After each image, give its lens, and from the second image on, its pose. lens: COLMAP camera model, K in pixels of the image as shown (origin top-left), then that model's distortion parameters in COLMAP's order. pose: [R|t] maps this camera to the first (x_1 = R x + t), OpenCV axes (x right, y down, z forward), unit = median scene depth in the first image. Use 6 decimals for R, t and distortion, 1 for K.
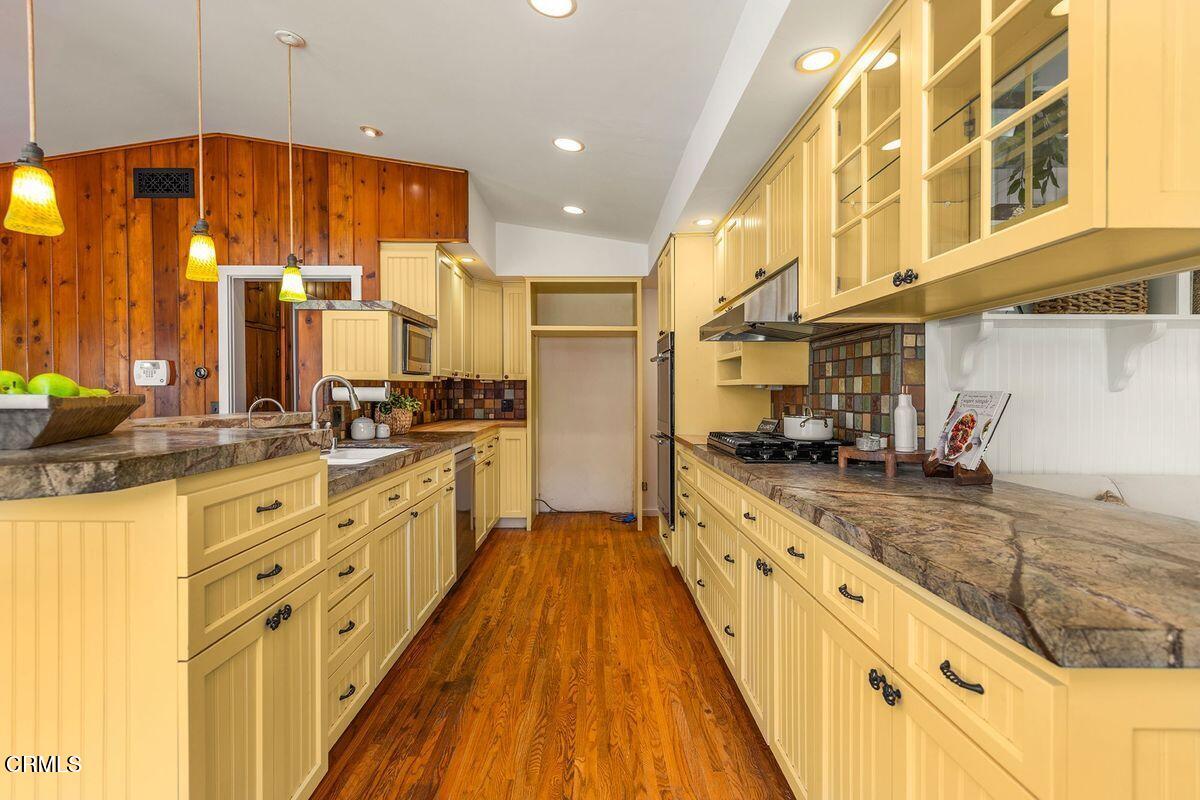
lens RADIAL K [[578.9, 0, 600.4], [0, 578.9, 403.2], [0, 0, 1]] dist [0.010371, -0.001668]
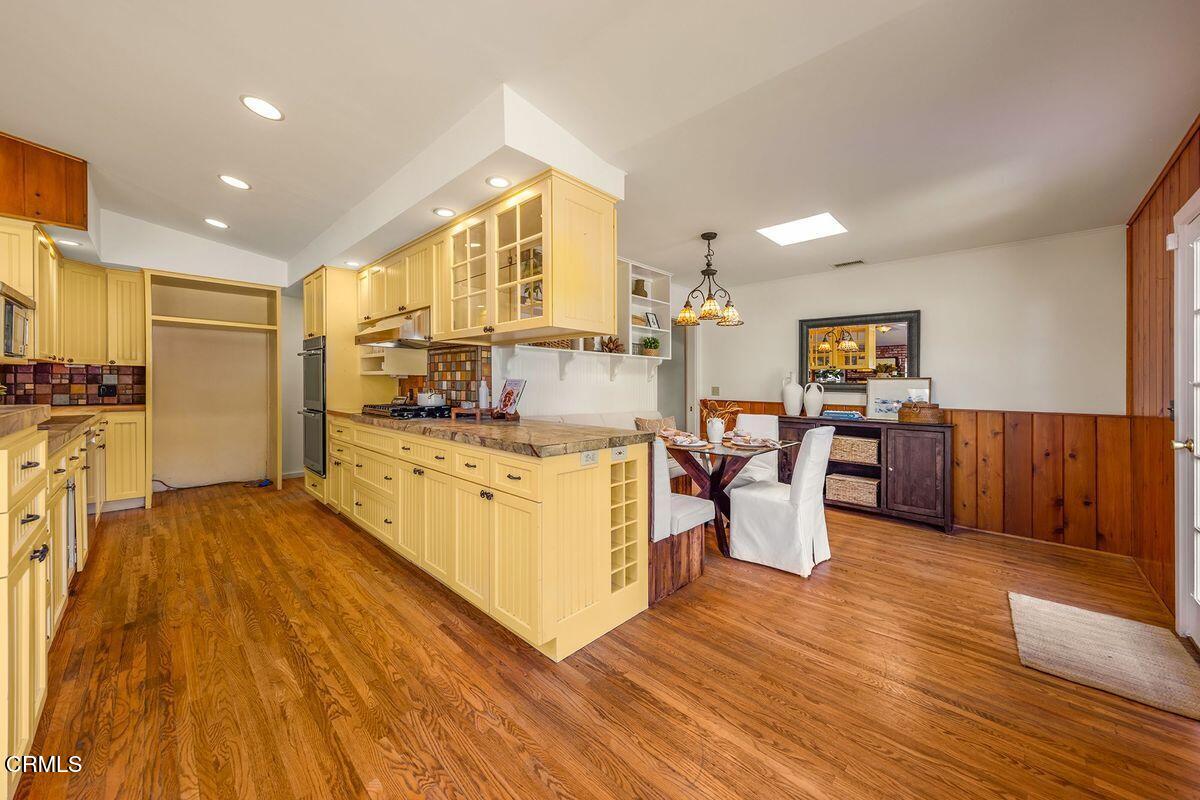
lens RADIAL K [[425.6, 0, 606.0], [0, 425.6, 388.1], [0, 0, 1]] dist [0.000844, 0.000050]
pose [[0.692581, -0.002602, 0.721335, -0.157111], [0.005965, 0.999980, -0.002121, 0.010020], [-0.721315, 0.005771, 0.692583, -0.213169]]
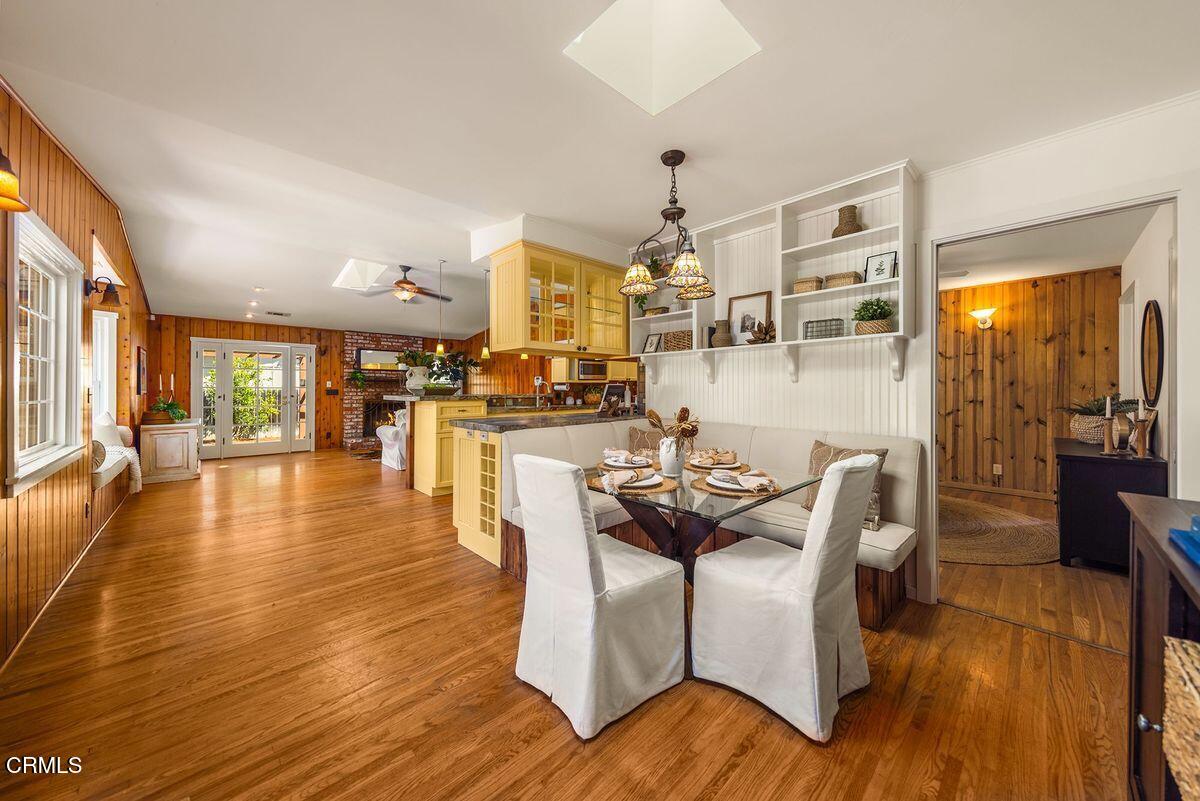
lens RADIAL K [[425.6, 0, 624.5], [0, 425.6, 390.4], [0, 0, 1]] dist [0.000844, 0.000050]
pose [[0.706638, -0.000323, -0.707575, 1.199644], [-0.009859, 0.999898, -0.010302, 0.013913], [0.707506, 0.014256, 0.706563, -0.215979]]
